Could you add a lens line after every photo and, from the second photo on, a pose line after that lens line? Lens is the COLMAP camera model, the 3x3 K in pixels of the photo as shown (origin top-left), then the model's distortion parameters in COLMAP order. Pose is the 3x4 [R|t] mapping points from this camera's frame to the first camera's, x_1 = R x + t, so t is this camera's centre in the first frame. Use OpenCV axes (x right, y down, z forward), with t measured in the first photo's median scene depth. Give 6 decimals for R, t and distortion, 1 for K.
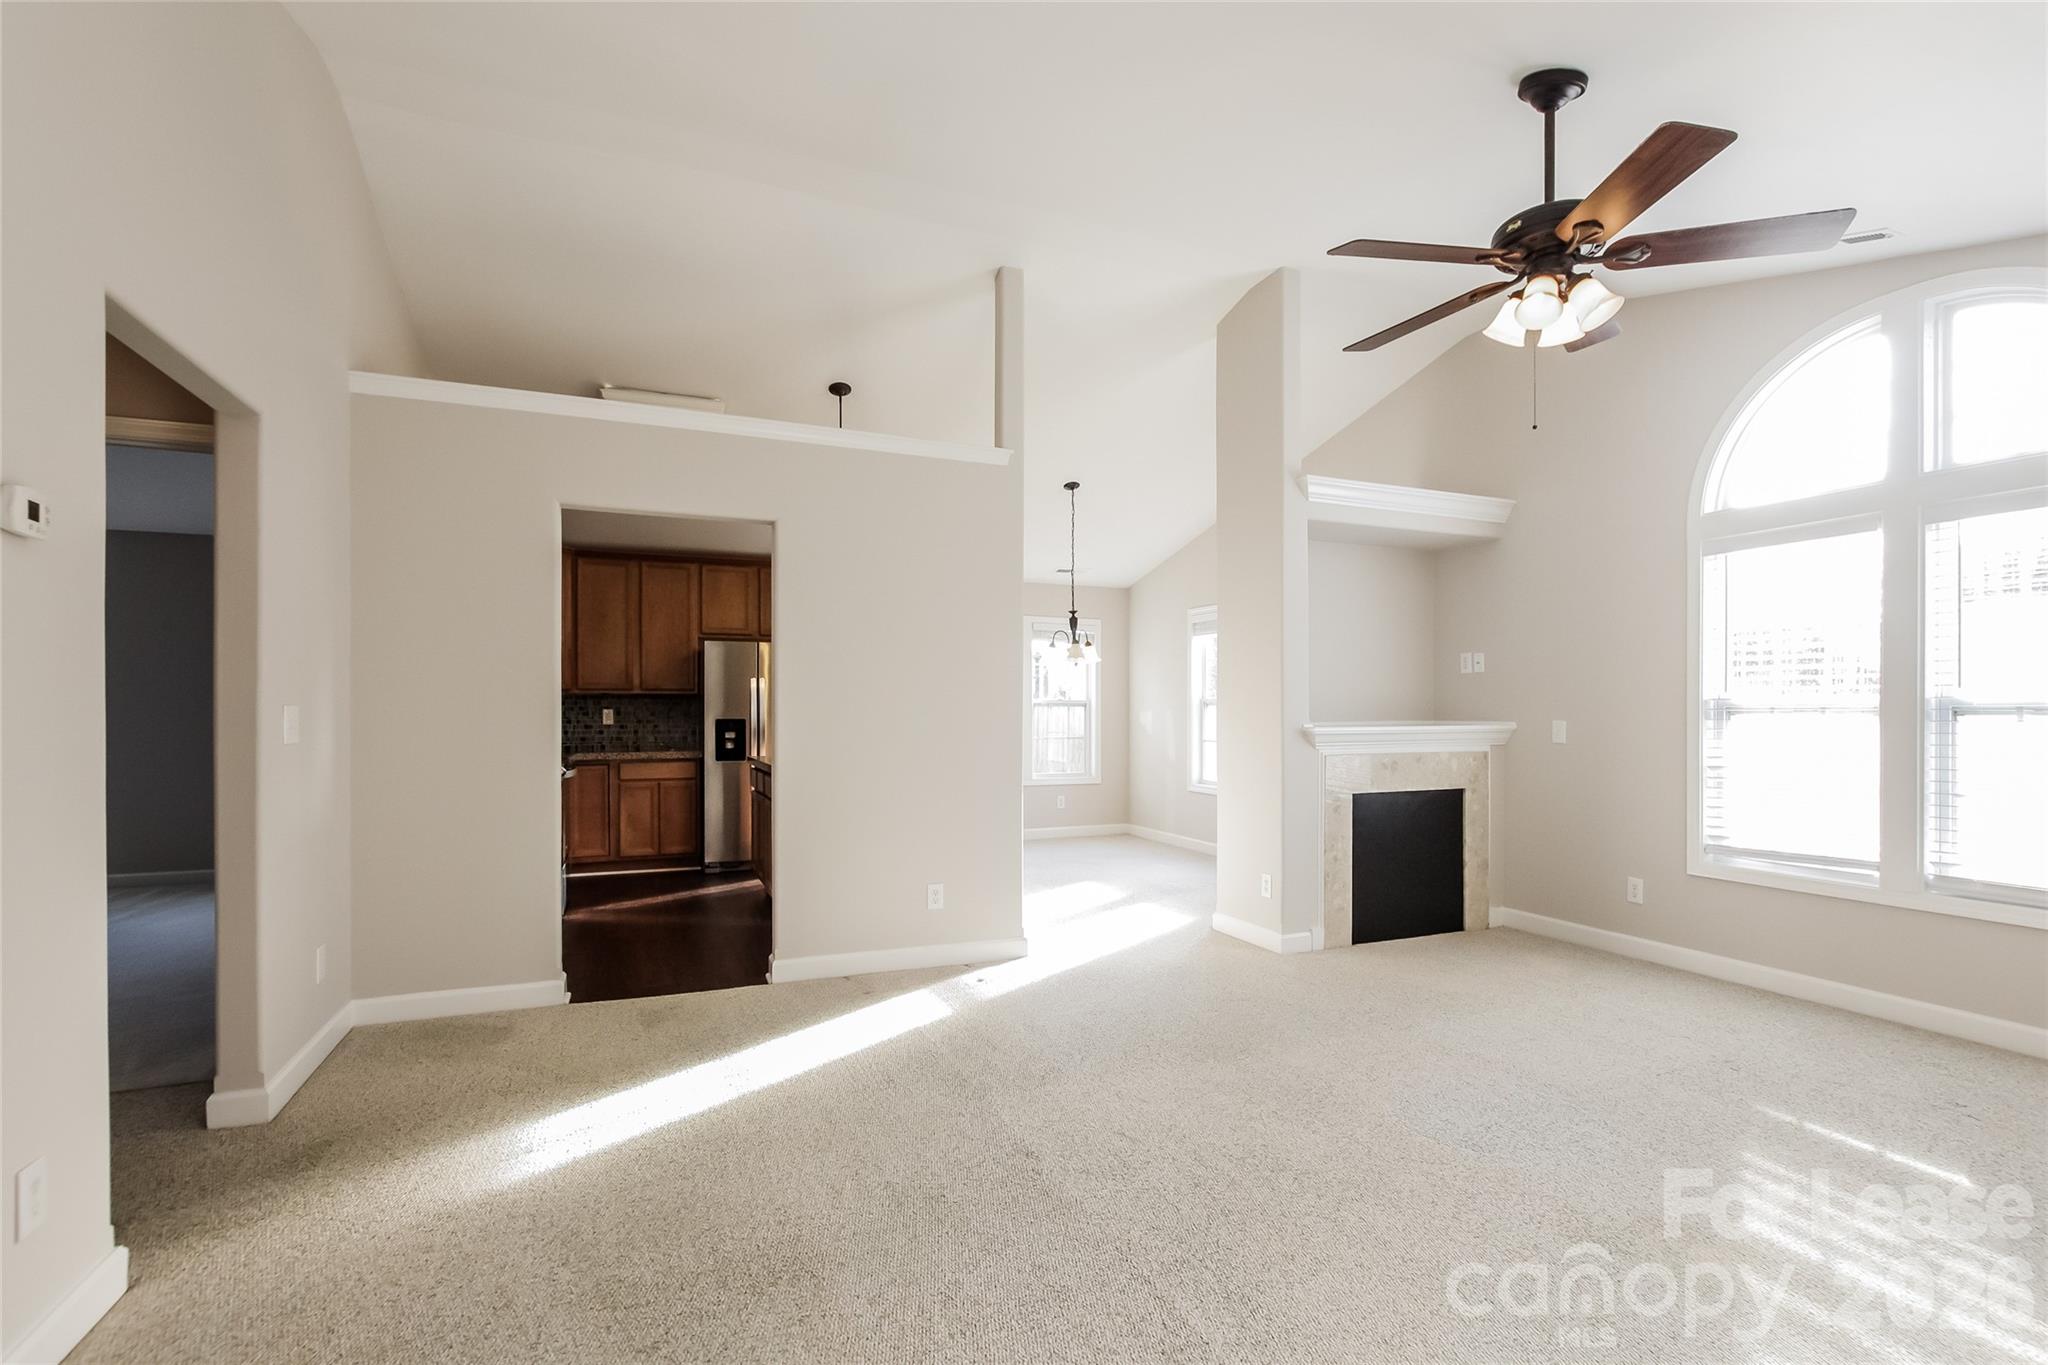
lens RADIAL K [[947.3, 0, 1014.9], [0, 947.3, 716.3], [0, 0, 1]] dist [-0.011172, 0.000180]
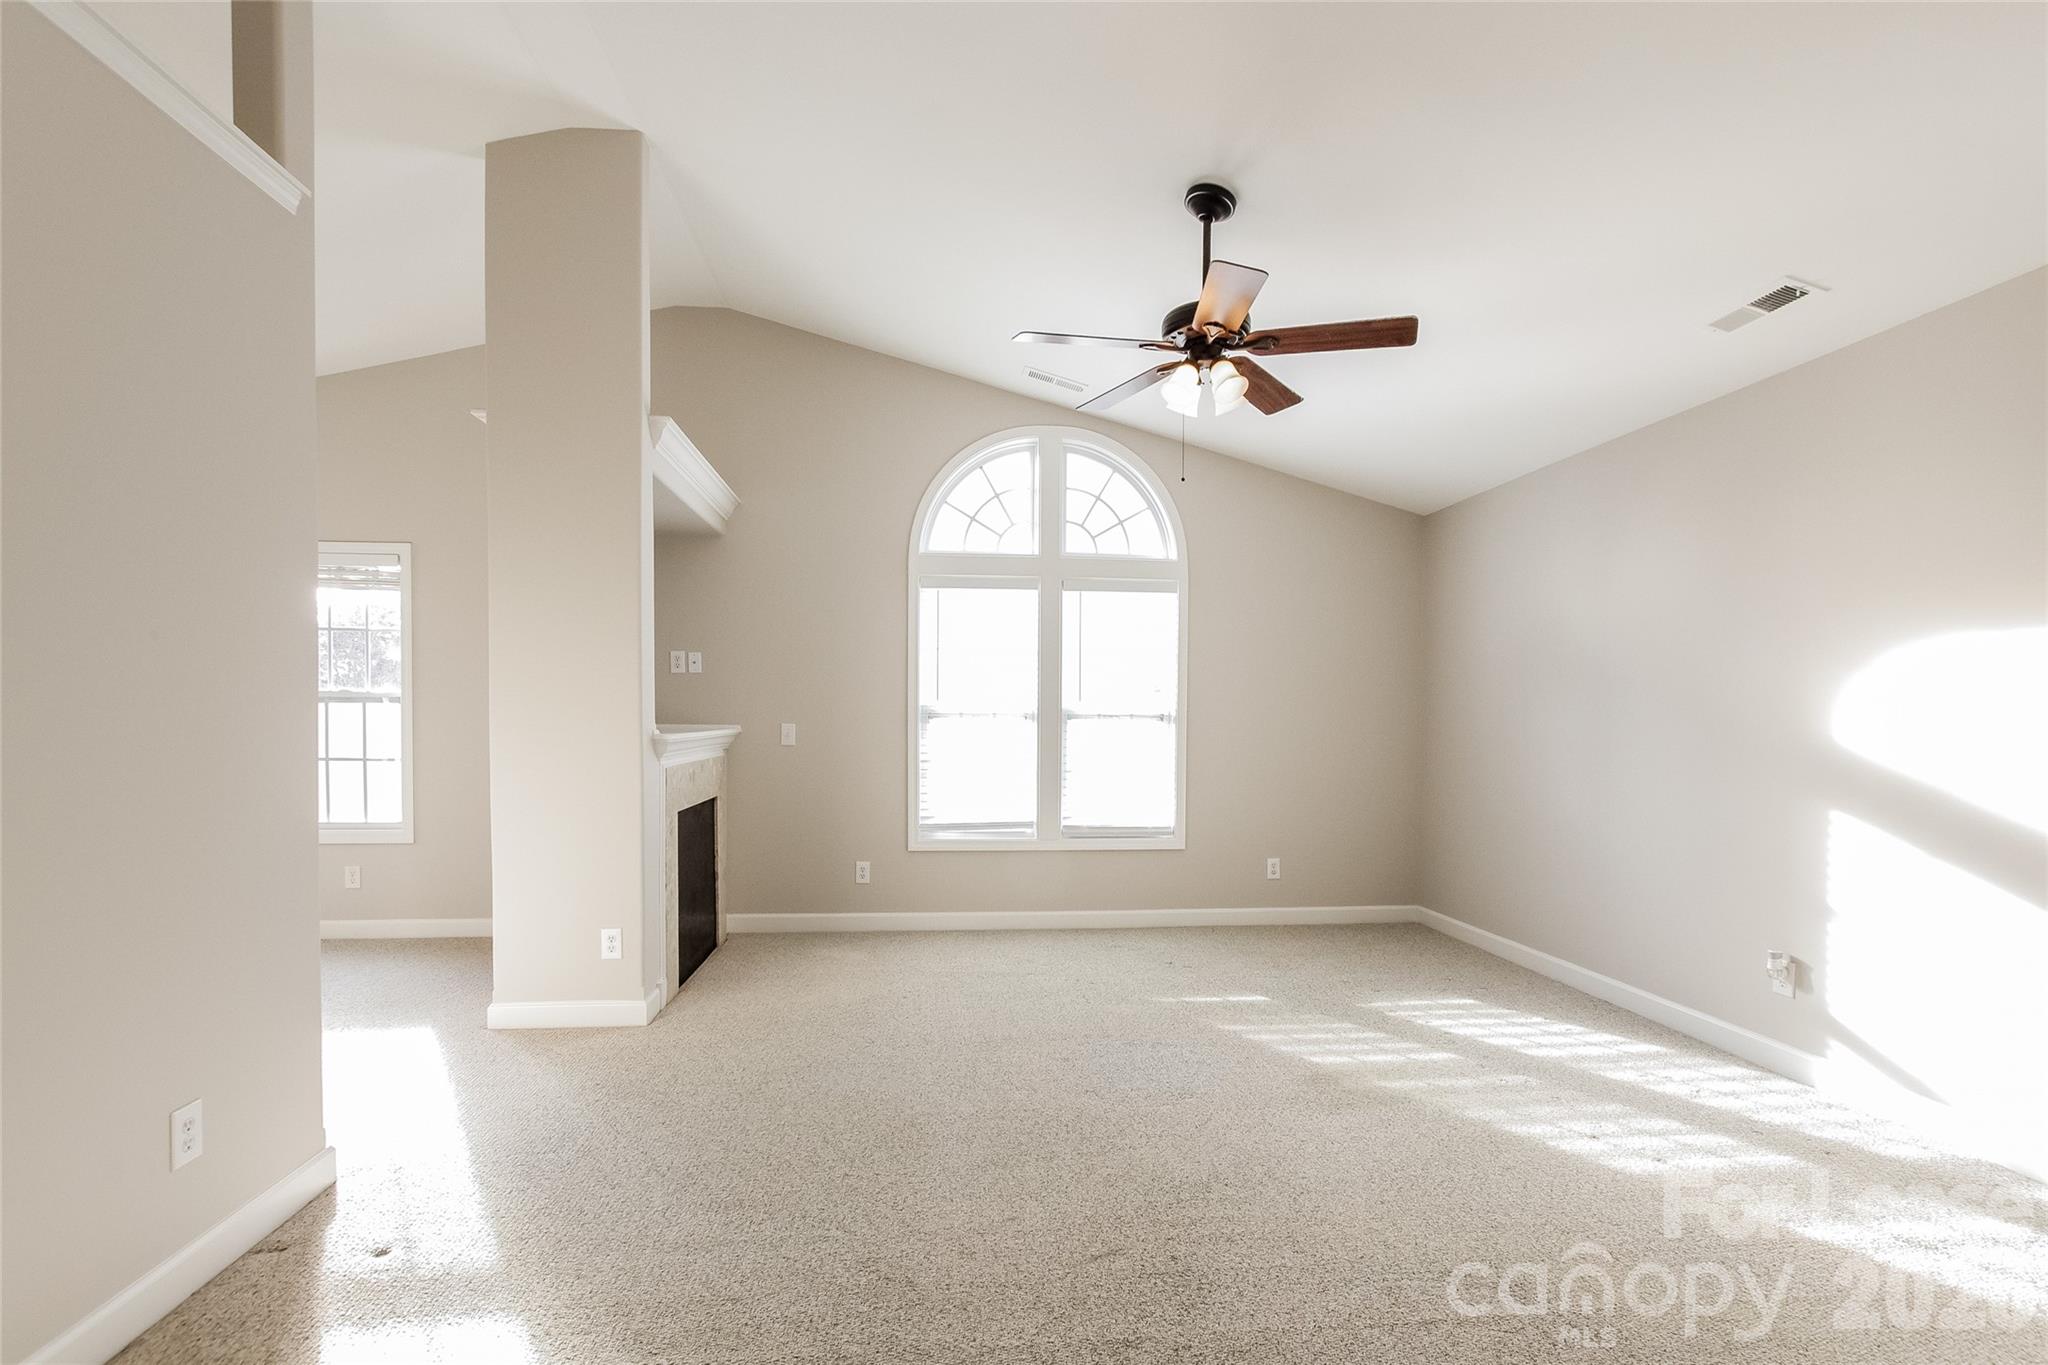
lens RADIAL K [[947.3, 0, 1013.7], [0, 947.3, 739.7], [0, 0, 1]] dist [-0.011172, 0.000180]
pose [[0.276233, -0.022452, 0.960828, -0.417565], [-0.003433, 0.999698, 0.024348, -0.004478], [-0.961084, -0.010025, 0.276073, 0.549203]]
